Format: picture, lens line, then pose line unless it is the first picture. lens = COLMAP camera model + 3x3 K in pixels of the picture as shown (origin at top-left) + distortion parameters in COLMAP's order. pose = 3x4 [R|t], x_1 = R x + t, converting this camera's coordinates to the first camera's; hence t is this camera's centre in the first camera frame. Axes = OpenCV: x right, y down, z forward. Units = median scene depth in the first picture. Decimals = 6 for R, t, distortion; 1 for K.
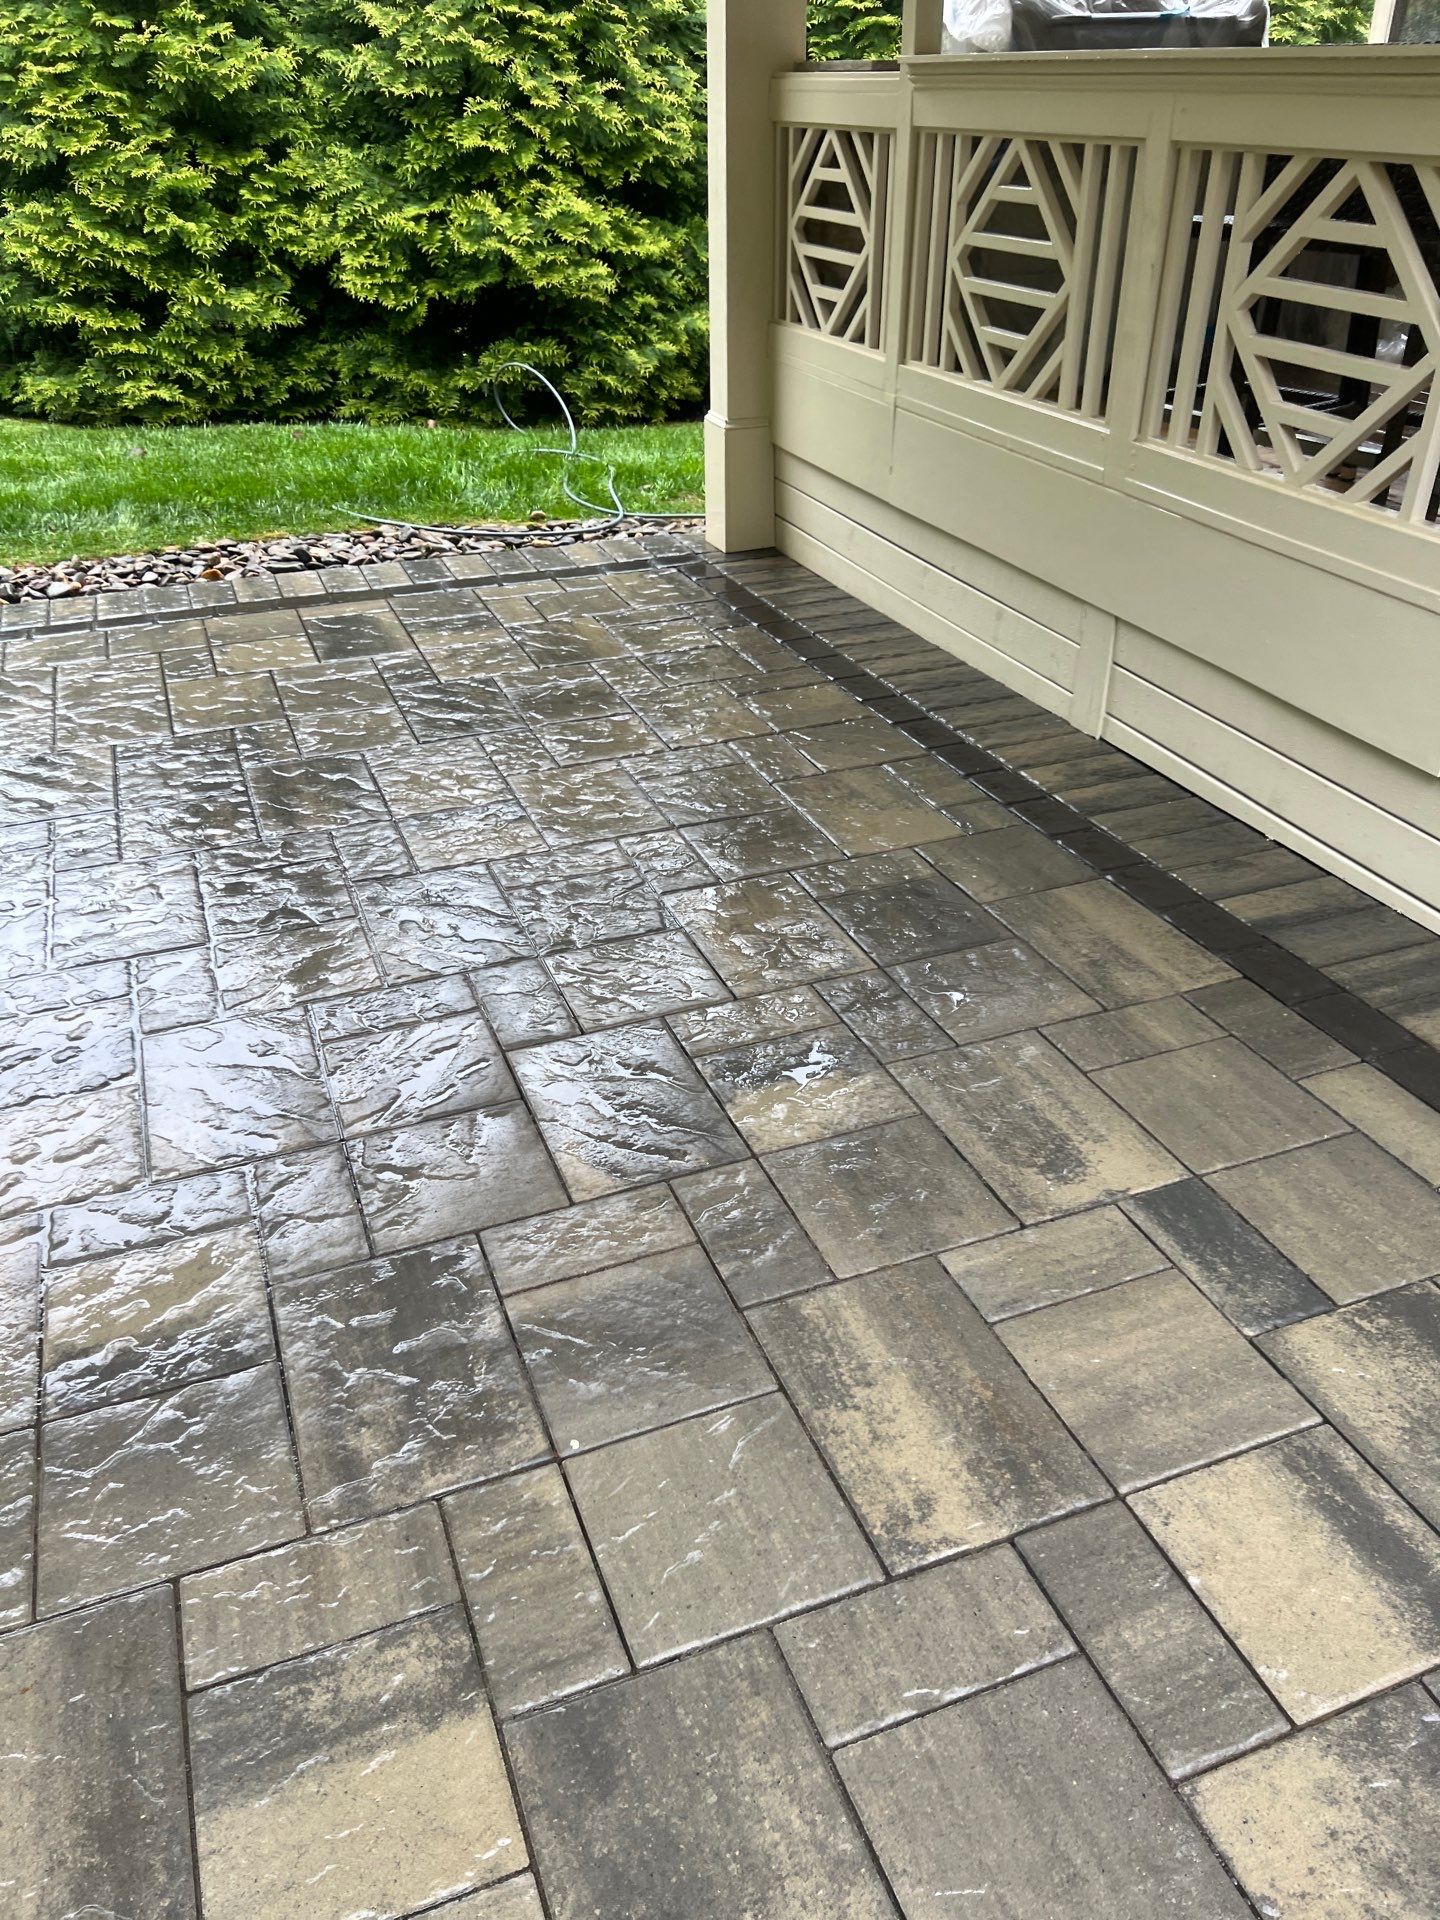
lens RADIAL K [[1419.1, 0, 705.1], [0, 1419.1, 964.4], [0, 0, 1]] dist [0.044995, -0.059506]
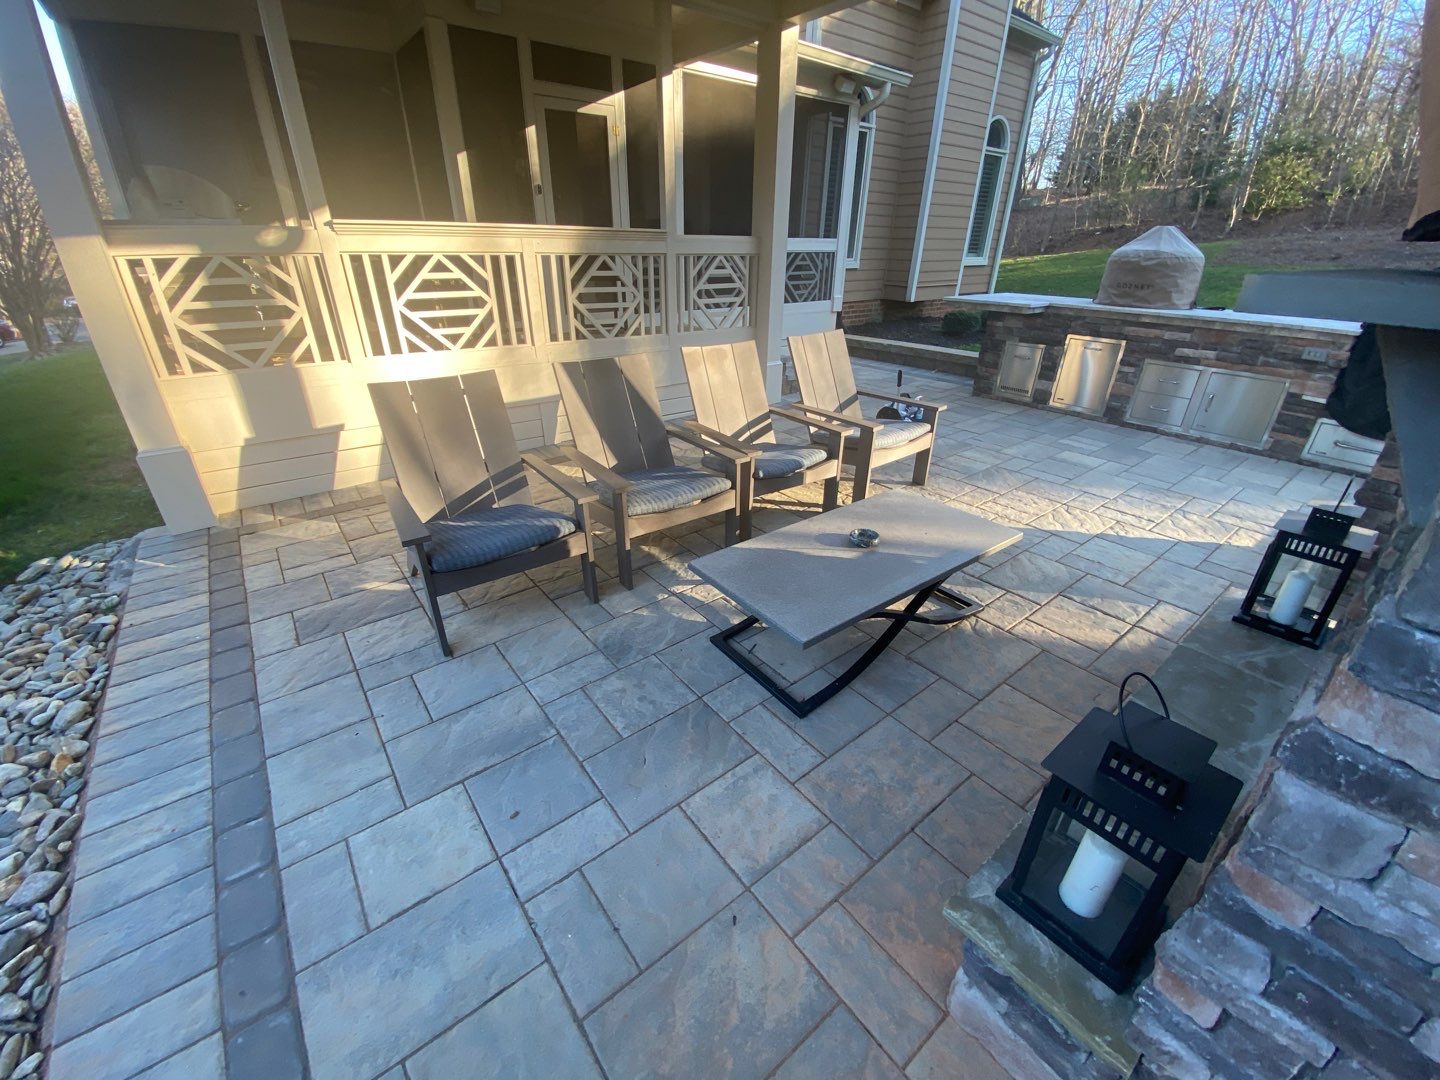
lens RADIAL K [[579.2, 0, 723.3], [0, 579.2, 544.3], [0, 0, 1]] dist [-0.002701, -0.007884]
pose [[-0.297029, -0.471297, 0.830453, -1.257480], [0.464058, 0.688841, 0.556910, -0.686751], [-0.834520, 0.550797, 0.014103, 1.041014]]
